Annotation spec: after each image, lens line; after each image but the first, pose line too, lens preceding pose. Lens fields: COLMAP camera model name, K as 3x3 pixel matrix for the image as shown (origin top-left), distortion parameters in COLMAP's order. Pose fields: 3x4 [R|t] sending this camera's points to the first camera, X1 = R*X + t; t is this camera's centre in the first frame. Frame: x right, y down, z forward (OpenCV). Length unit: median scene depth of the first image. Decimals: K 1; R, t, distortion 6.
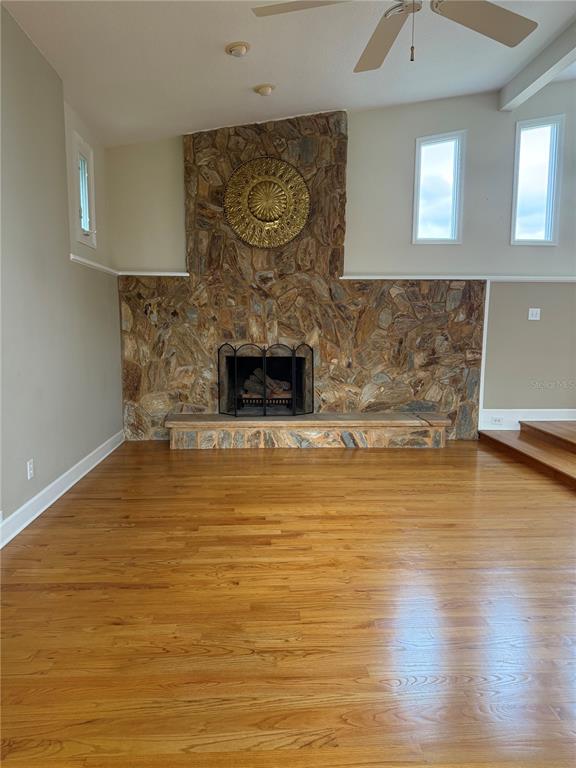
lens RADIAL K [[543.4, 0, 286.6], [0, 543.4, 388.1], [0, 0, 1]] dist [0.039879, -0.029048]
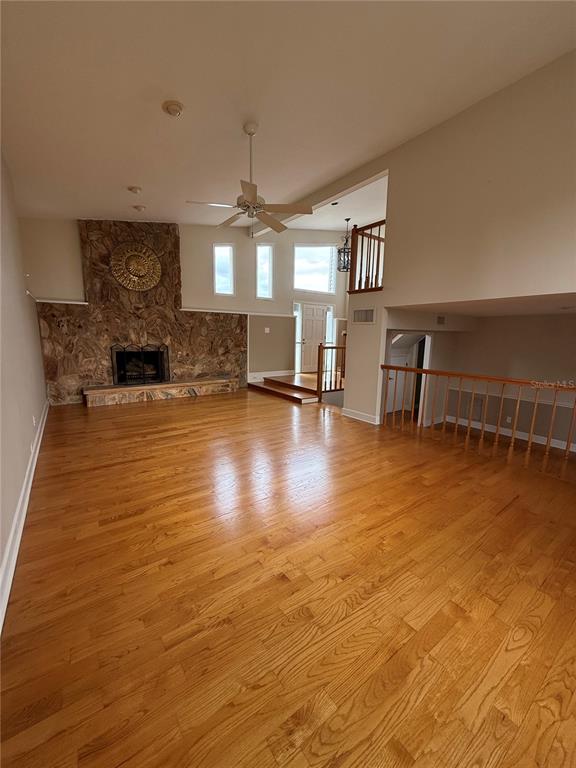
lens RADIAL K [[307.1, 0, 286.3], [0, 307.1, 384.1], [0, 0, 1]] dist [-0.001370, -0.000116]
pose [[0.846268, -0.079532, 0.526787, -0.180321], [0.052462, 0.996429, 0.066159, 0.009032], [-0.530168, -0.028352, 0.847419, -0.139065]]
